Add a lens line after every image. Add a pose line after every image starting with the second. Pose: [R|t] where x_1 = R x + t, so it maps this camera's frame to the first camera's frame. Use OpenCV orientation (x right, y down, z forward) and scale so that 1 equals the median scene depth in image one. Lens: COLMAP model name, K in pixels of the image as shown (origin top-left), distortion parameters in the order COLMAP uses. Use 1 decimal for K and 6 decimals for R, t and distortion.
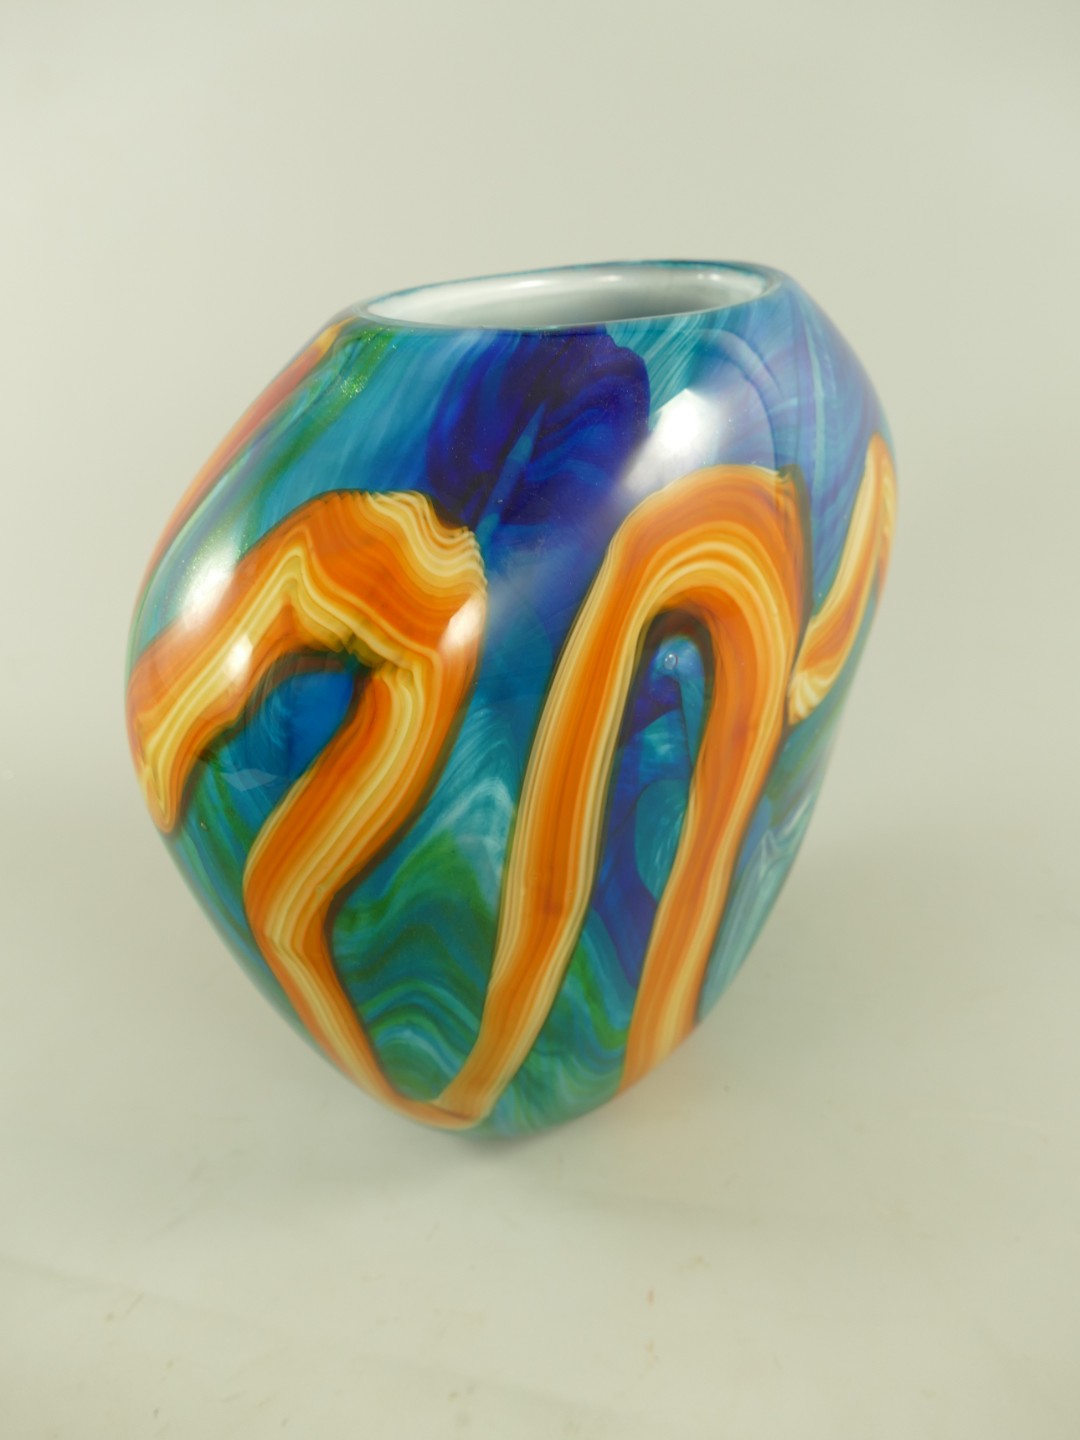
lens RADIAL K [[1212.6, 0, 537.0], [0, 1212.6, 711.2], [0, 0, 1]] dist [-0.003342, 0.006805]
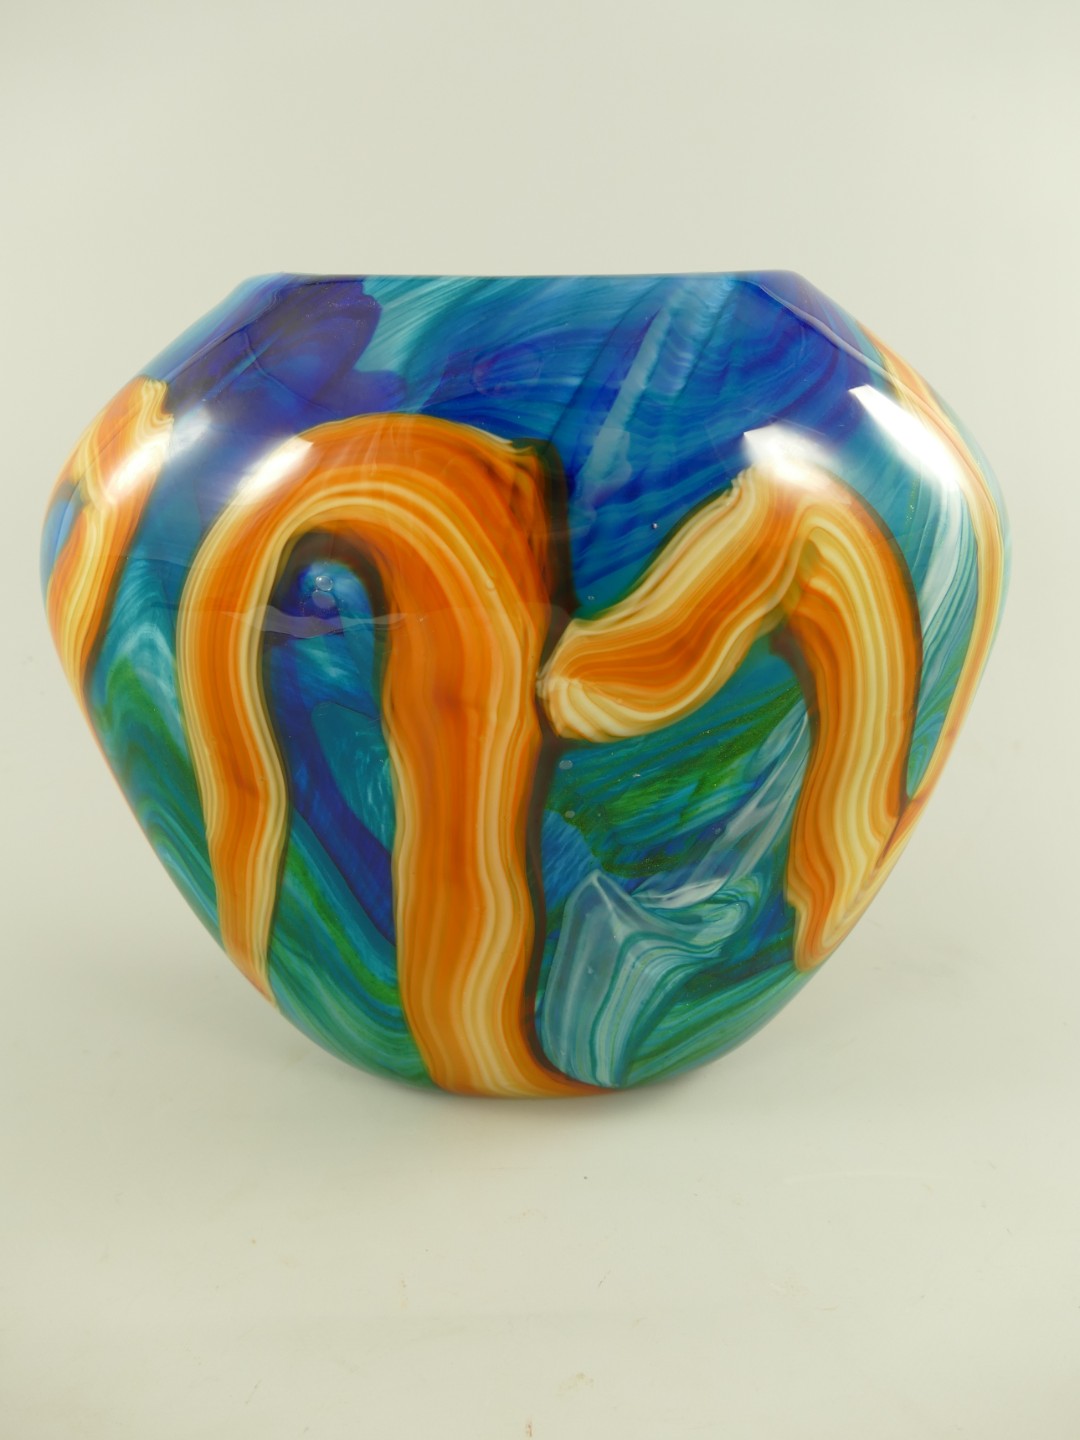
lens RADIAL K [[1212.6, 0, 550.4], [0, 1212.6, 727.8], [0, 0, 1]] dist [-0.003342, 0.006805]
pose [[0.654325, 0.274465, -0.704647, 1.027017], [-0.350157, 0.935863, 0.039375, -0.032709], [0.670261, 0.220974, 0.708464, 0.400685]]
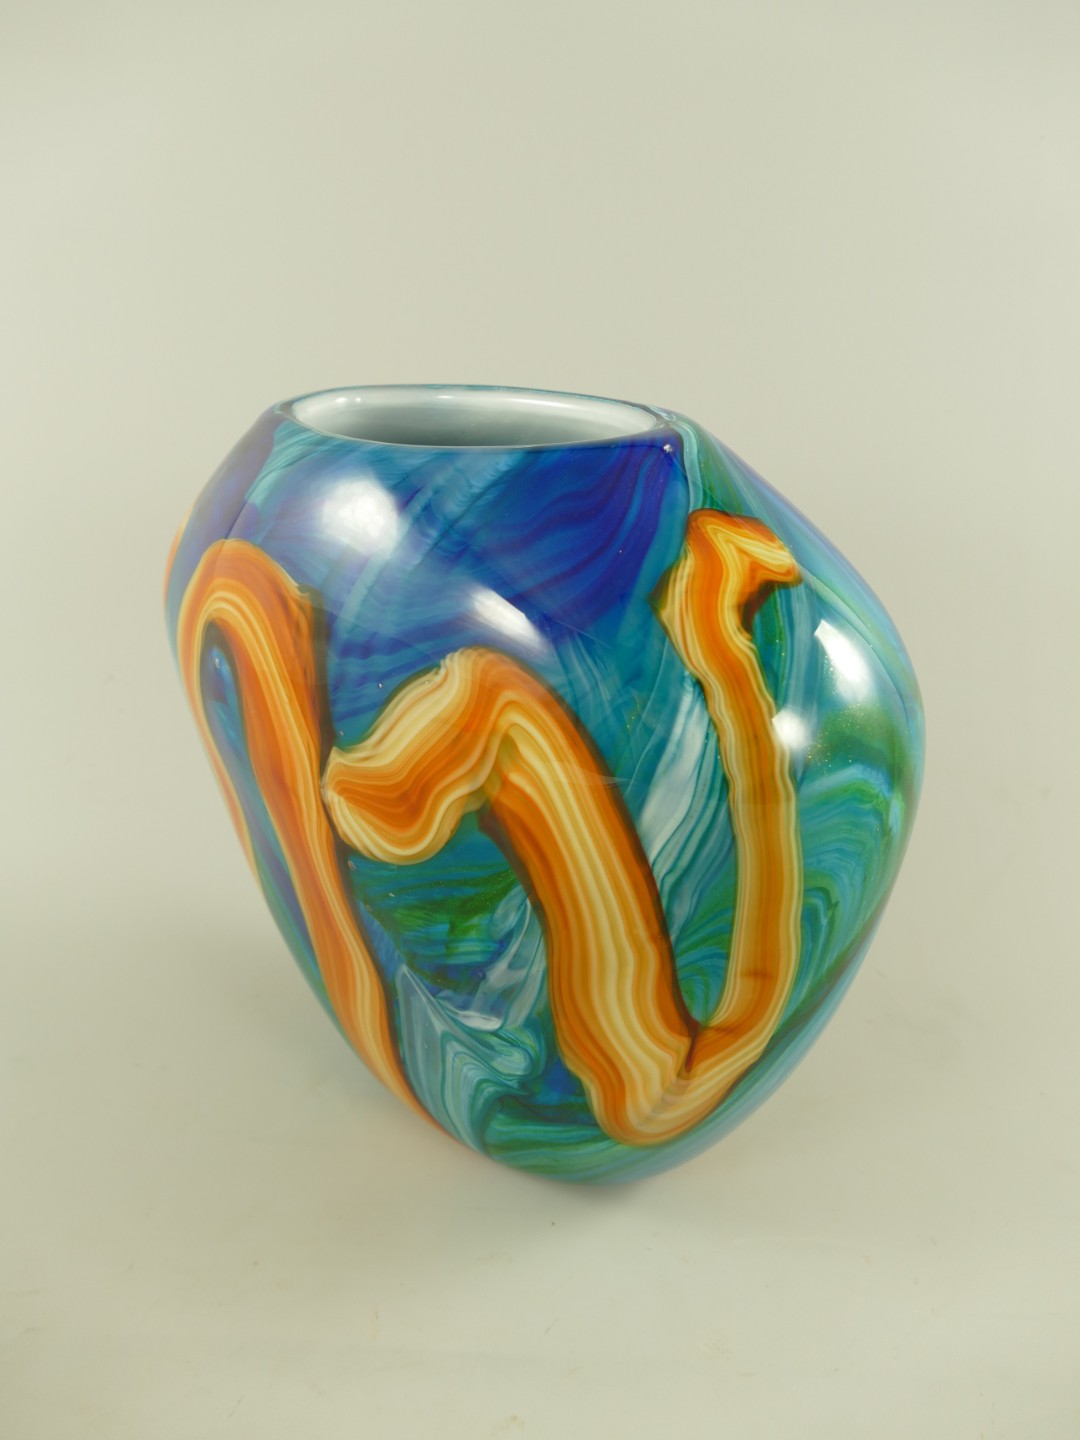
lens RADIAL K [[1212.6, 0, 547.0], [0, 1212.6, 721.4], [0, 0, 1]] dist [-0.003342, 0.006805]
pose [[-0.054141, 0.421121, -0.905387, 1.322635], [-0.425131, 0.810711, 0.402507, -0.679364], [0.903511, 0.406700, 0.135139, 1.169424]]
